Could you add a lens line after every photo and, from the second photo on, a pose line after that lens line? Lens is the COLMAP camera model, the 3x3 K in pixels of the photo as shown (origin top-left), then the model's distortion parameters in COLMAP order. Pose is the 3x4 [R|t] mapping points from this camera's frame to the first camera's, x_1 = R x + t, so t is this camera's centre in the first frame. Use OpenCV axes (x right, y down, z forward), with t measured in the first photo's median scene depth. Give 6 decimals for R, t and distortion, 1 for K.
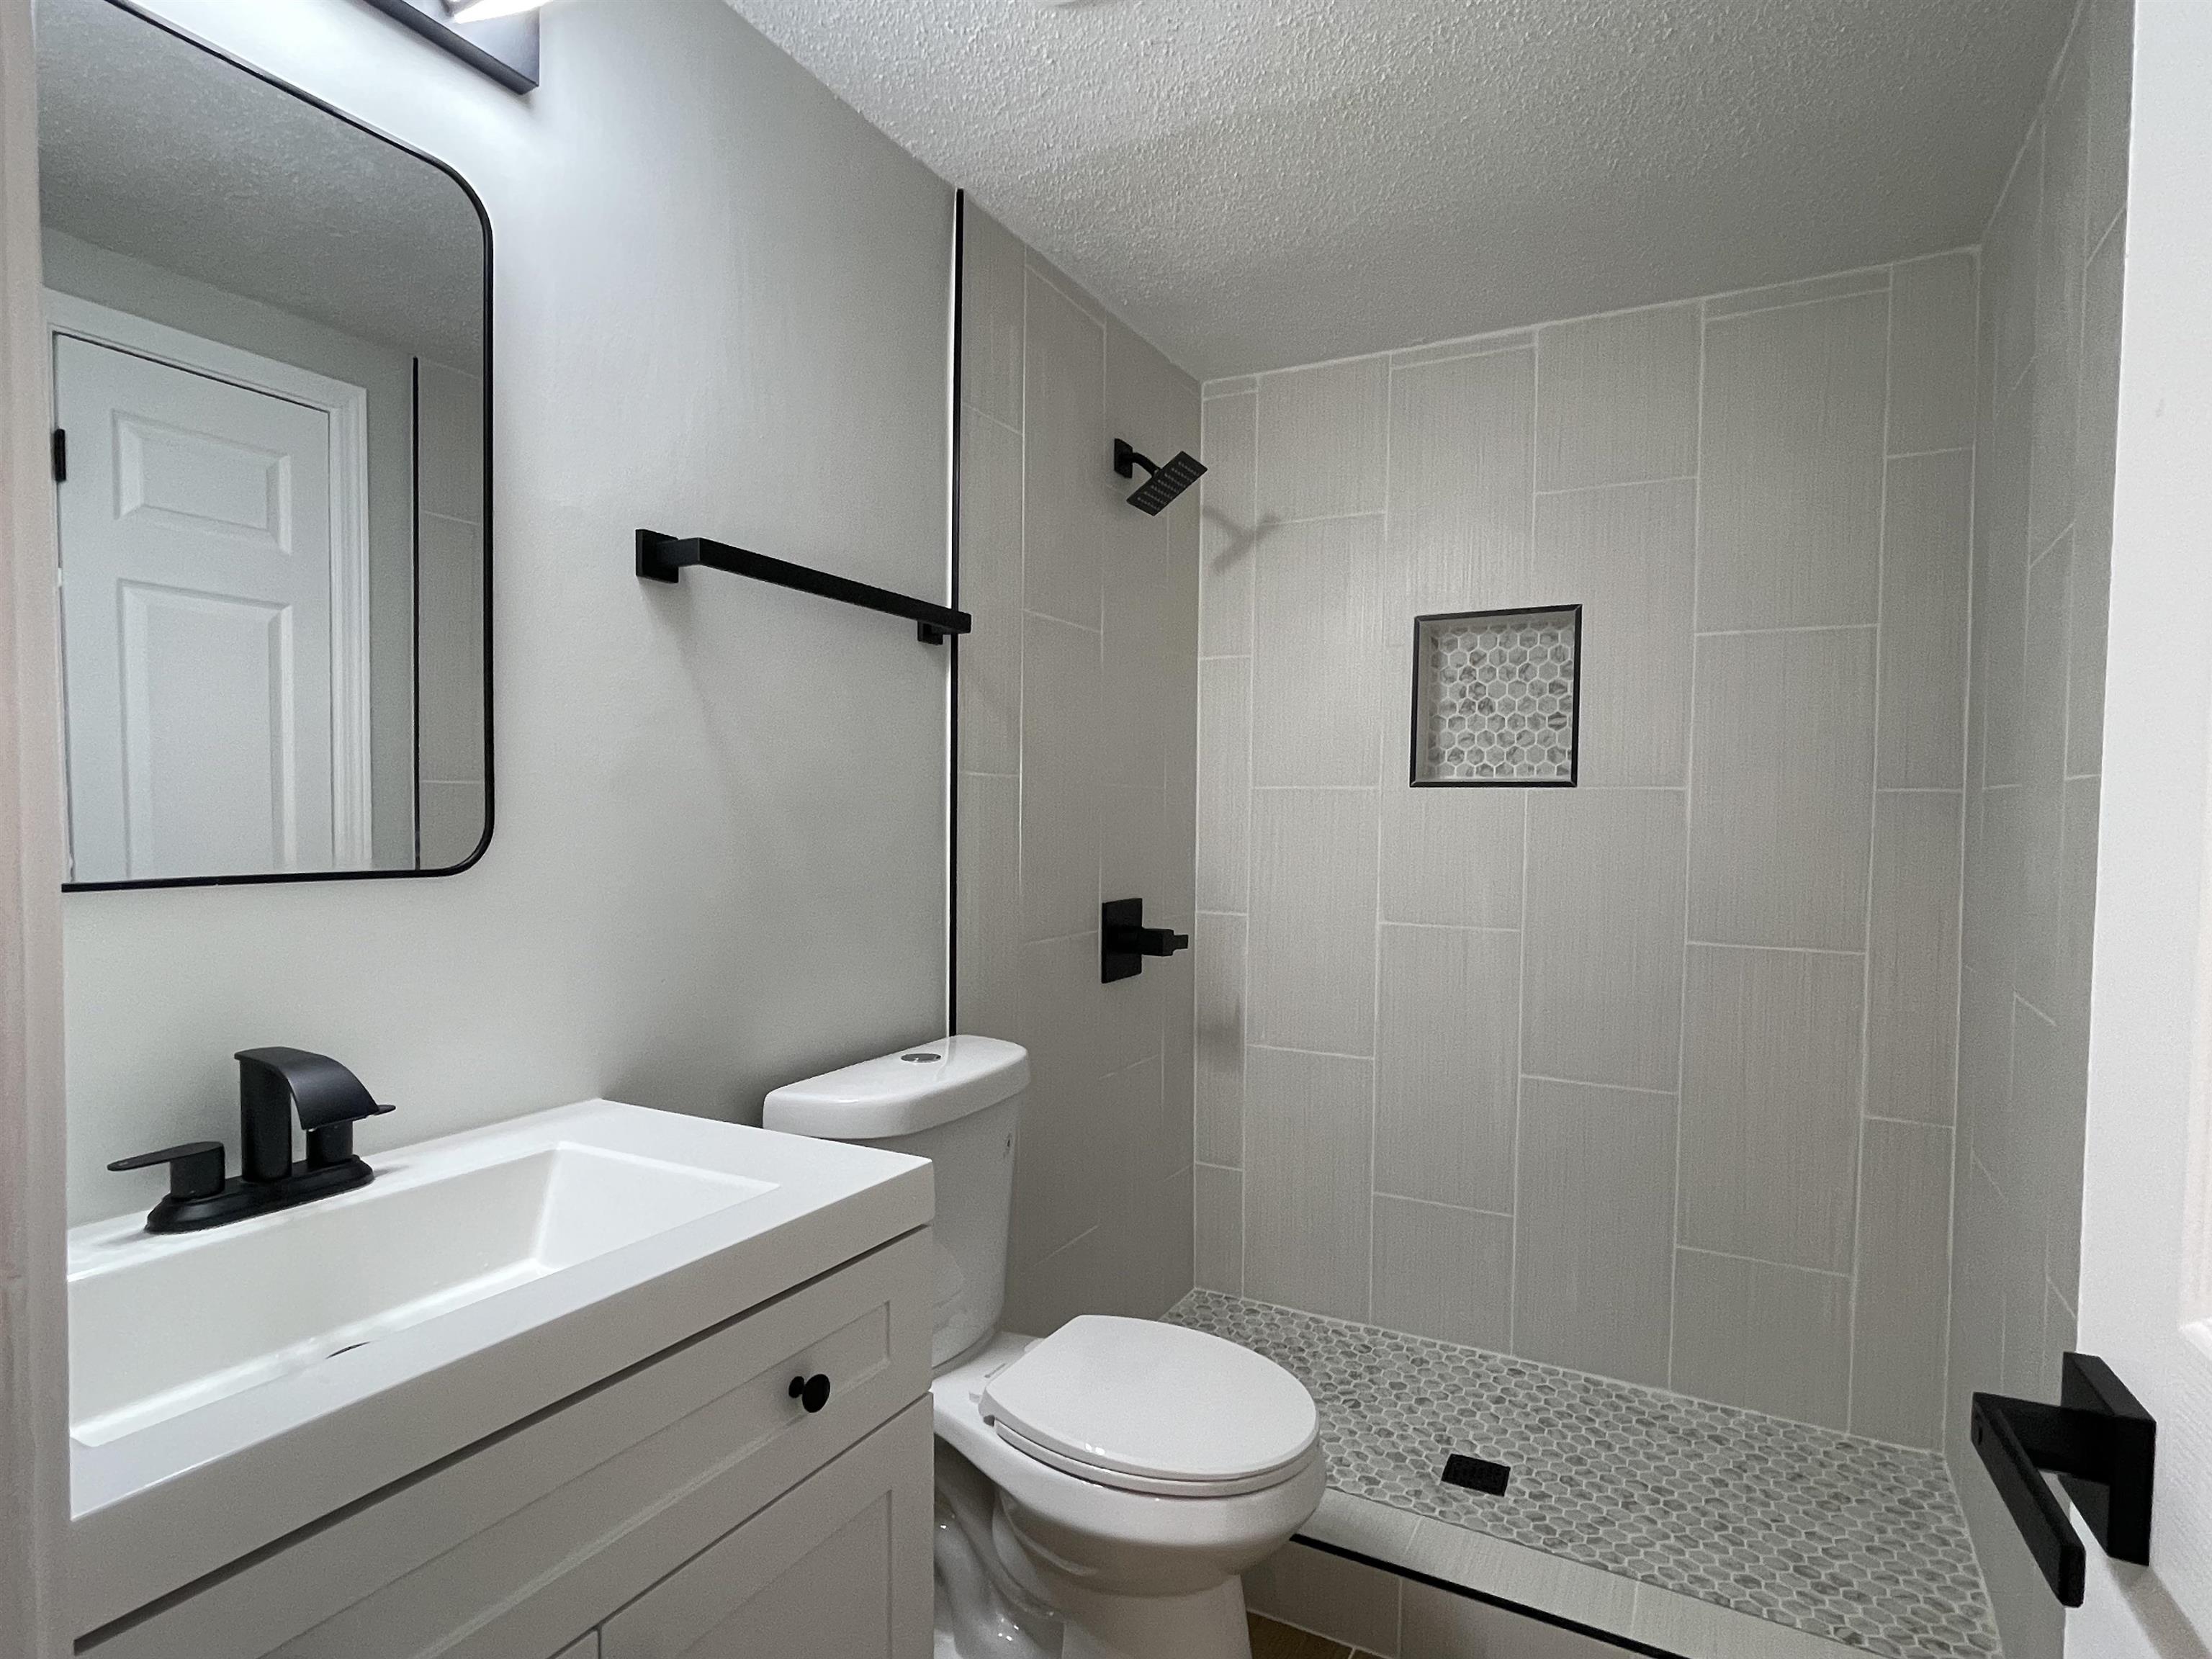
lens RADIAL K [[1160.9, 0, 1103.3], [0, 1160.9, 832.4], [0, 0, 1]] dist [-0.006253, -0.000746]
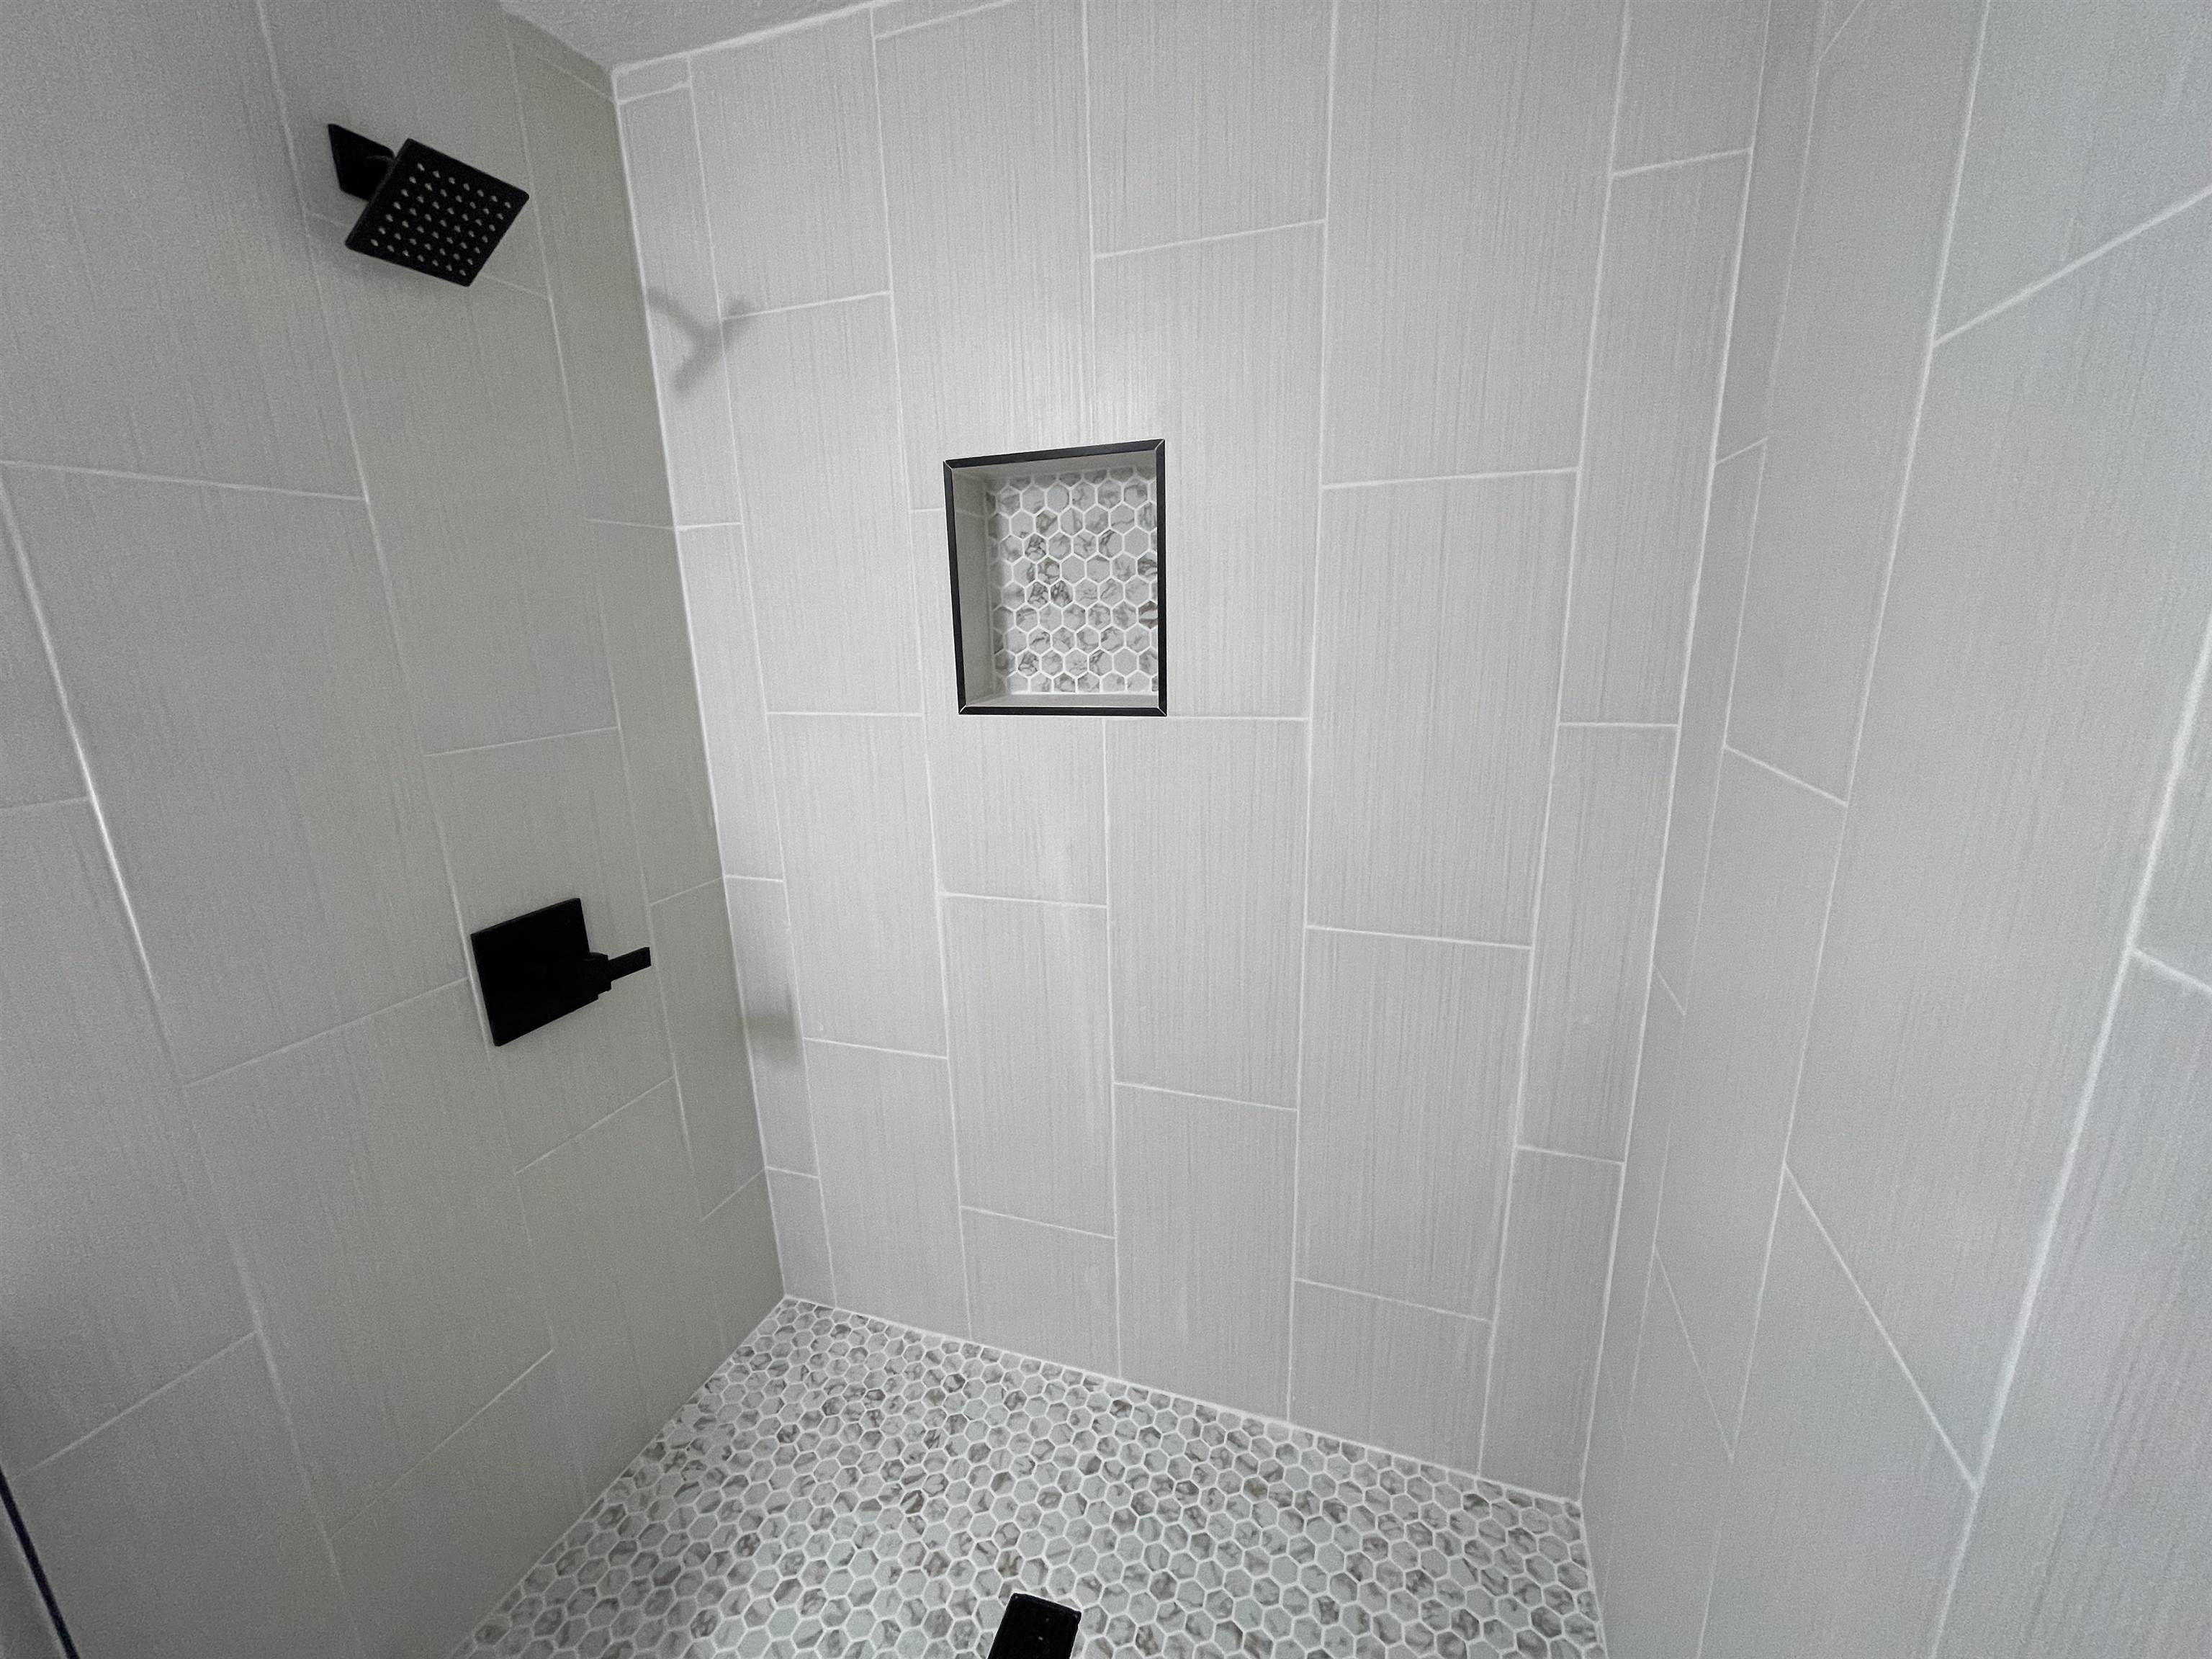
lens RADIAL K [[889.9, 0, 1109.0], [0, 889.9, 833.0], [0, 0, 1]] dist [-0.002704, 0.001055]
pose [[0.984618, -0.078144, 0.156274, 0.264603], [0.042943, 0.975209, 0.217079, -0.083237], [-0.169364, -0.207029, 0.963564, 0.436900]]
